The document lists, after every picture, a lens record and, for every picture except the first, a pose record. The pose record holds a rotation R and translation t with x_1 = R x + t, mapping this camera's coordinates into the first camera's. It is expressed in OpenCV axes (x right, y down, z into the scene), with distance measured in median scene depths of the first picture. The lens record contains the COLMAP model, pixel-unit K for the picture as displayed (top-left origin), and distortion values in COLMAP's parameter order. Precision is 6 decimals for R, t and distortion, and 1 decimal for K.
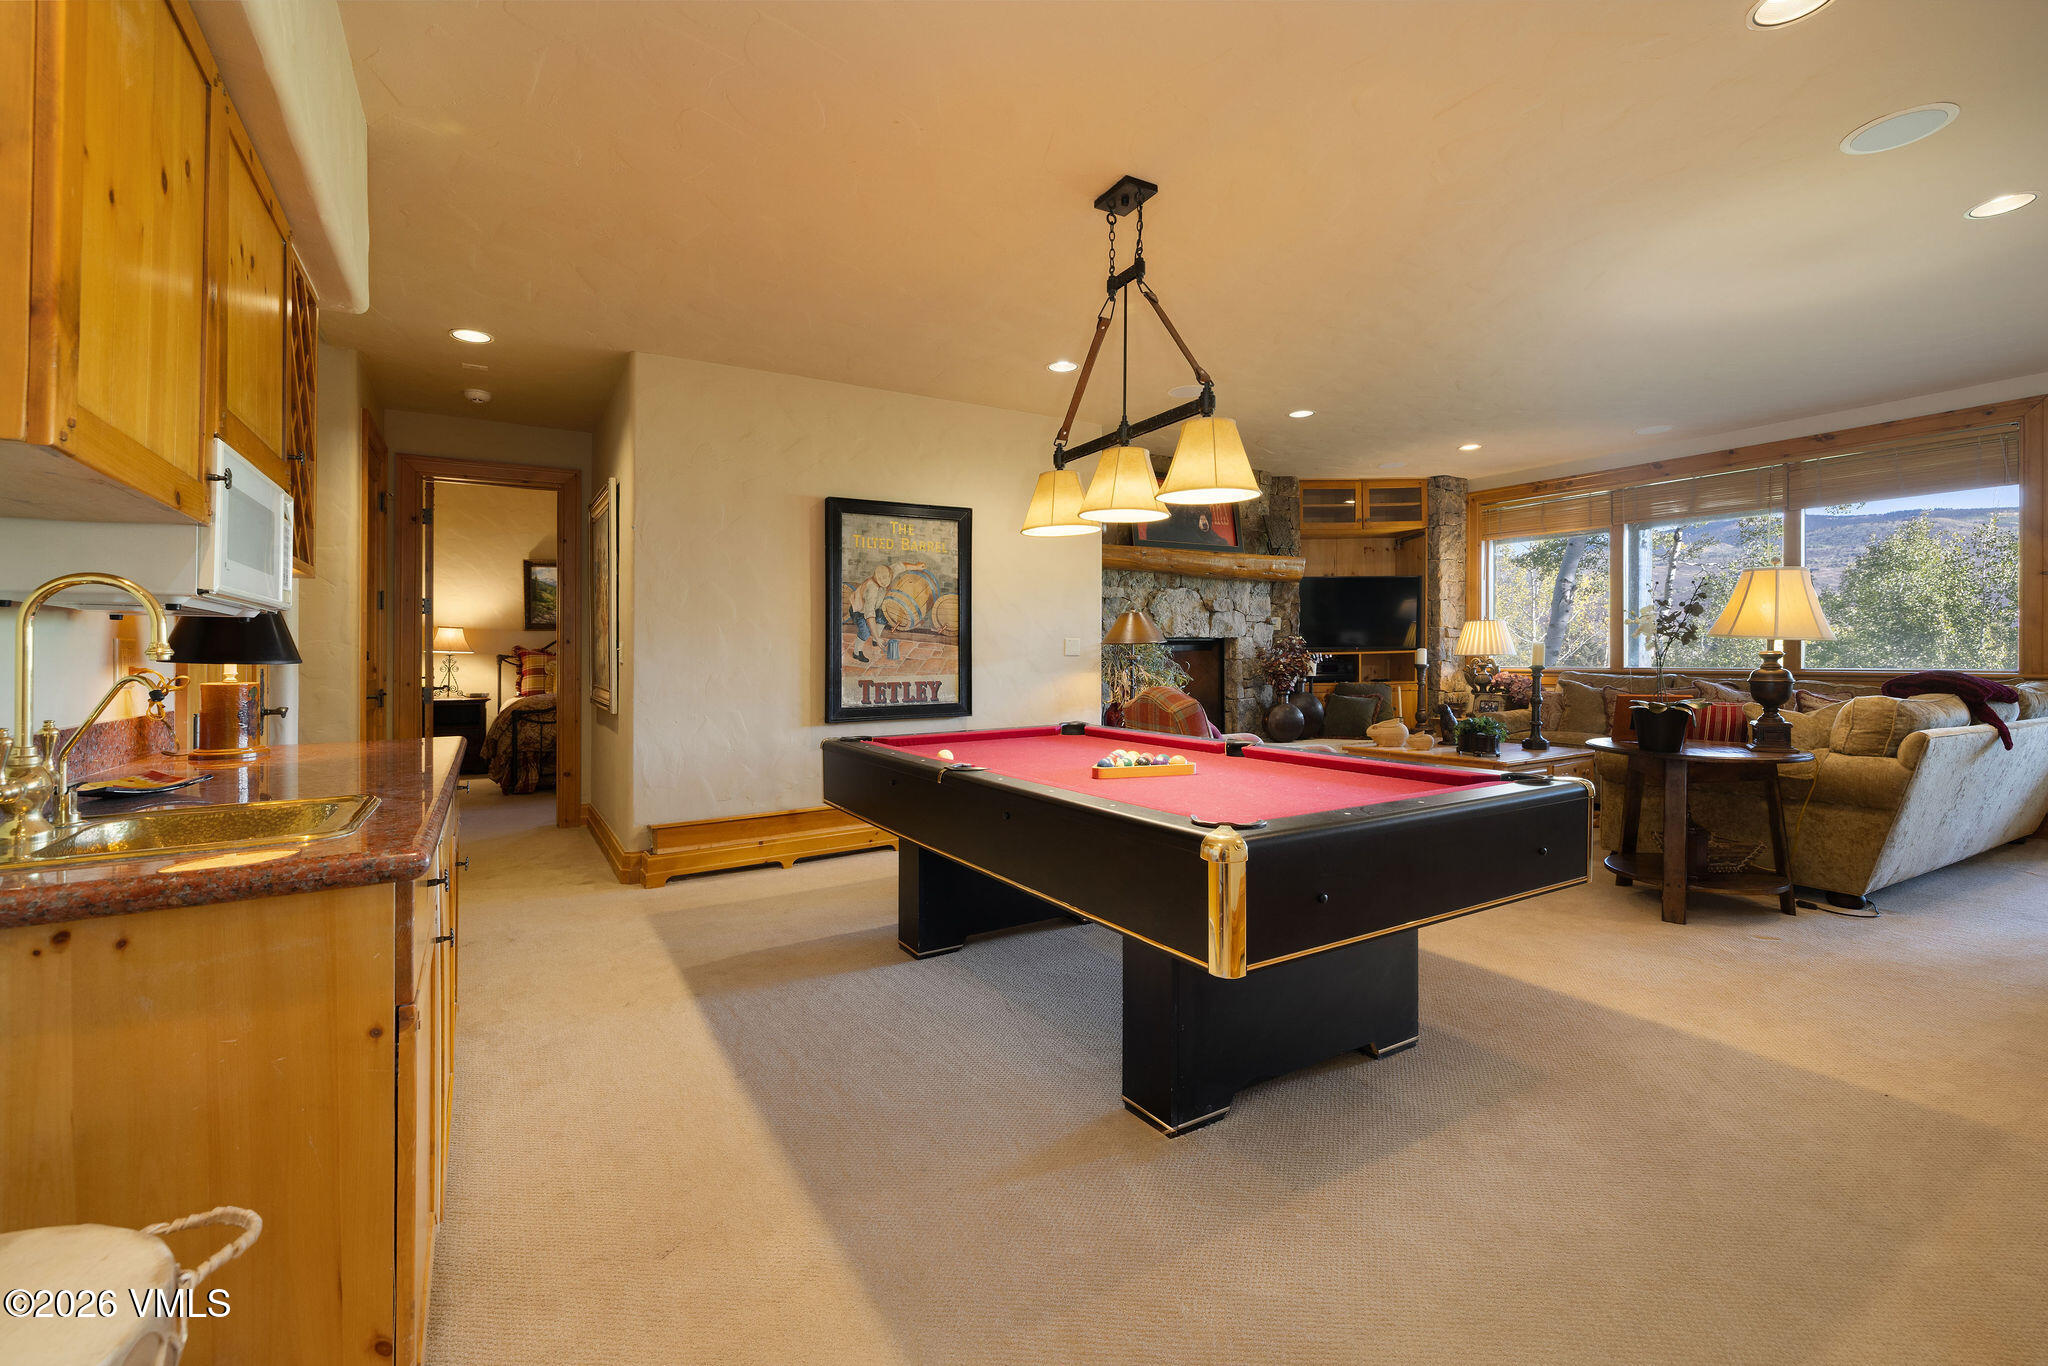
lens RADIAL K [[899.7, 0, 1024.0], [0, 899.7, 683.0], [0, 0, 1]] dist [-0.000285, -0.000027]
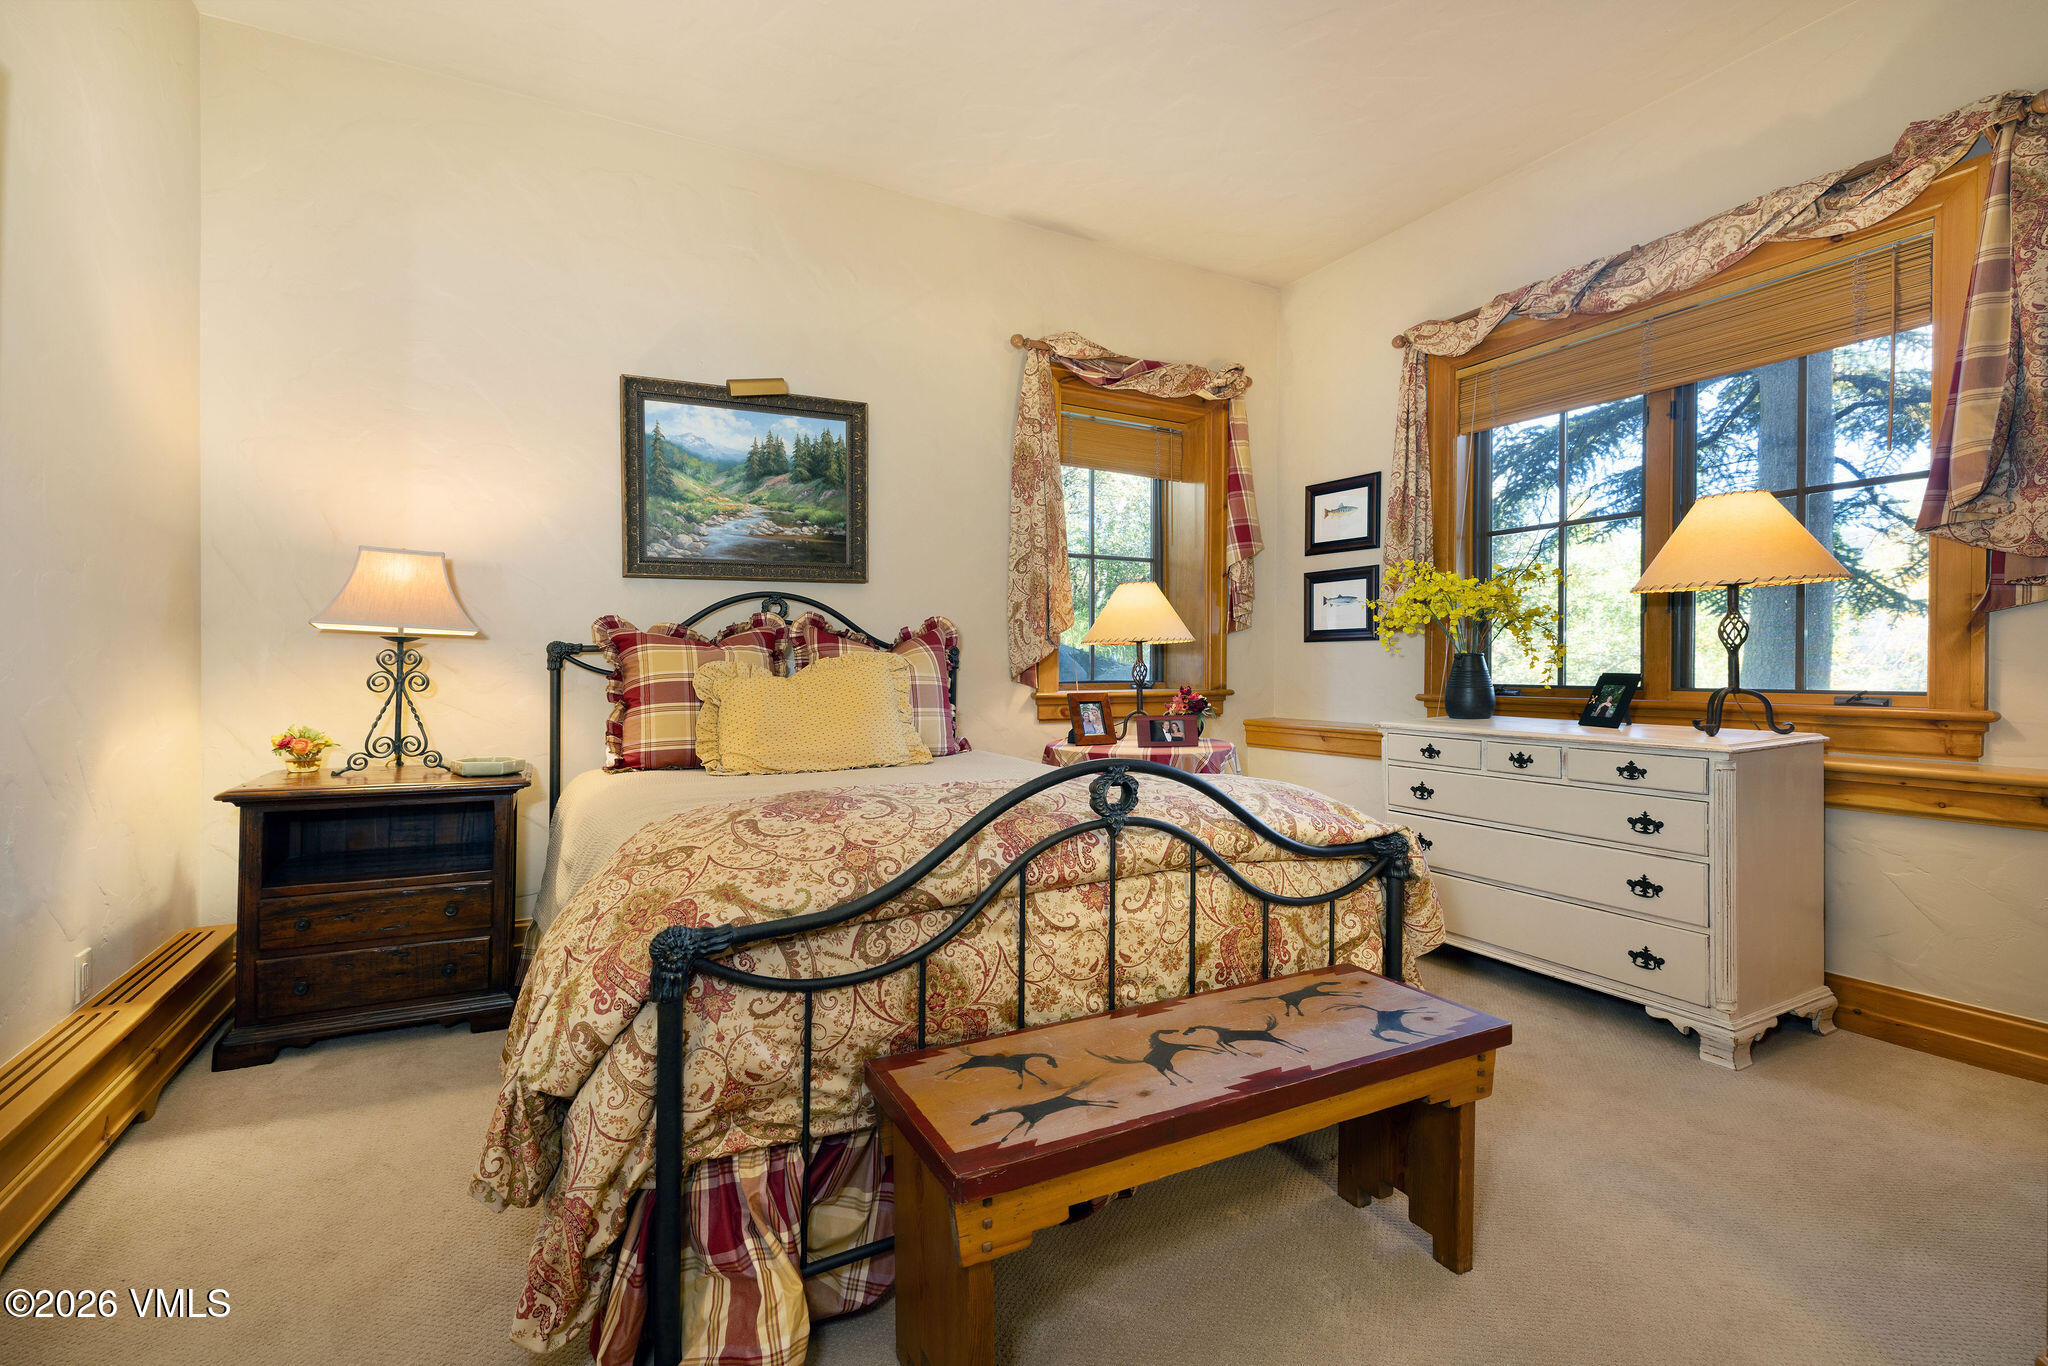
lens RADIAL K [[899.7, 0, 1024.0], [0, 899.7, 683.0], [0, 0, 1]] dist [-0.000285, -0.000027]
pose [[0.999589, 0.003069, -0.028503, -0.402721], [-0.003277, 0.999968, -0.007237, -0.014238], [0.028480, 0.007328, 0.999568, 0.673772]]
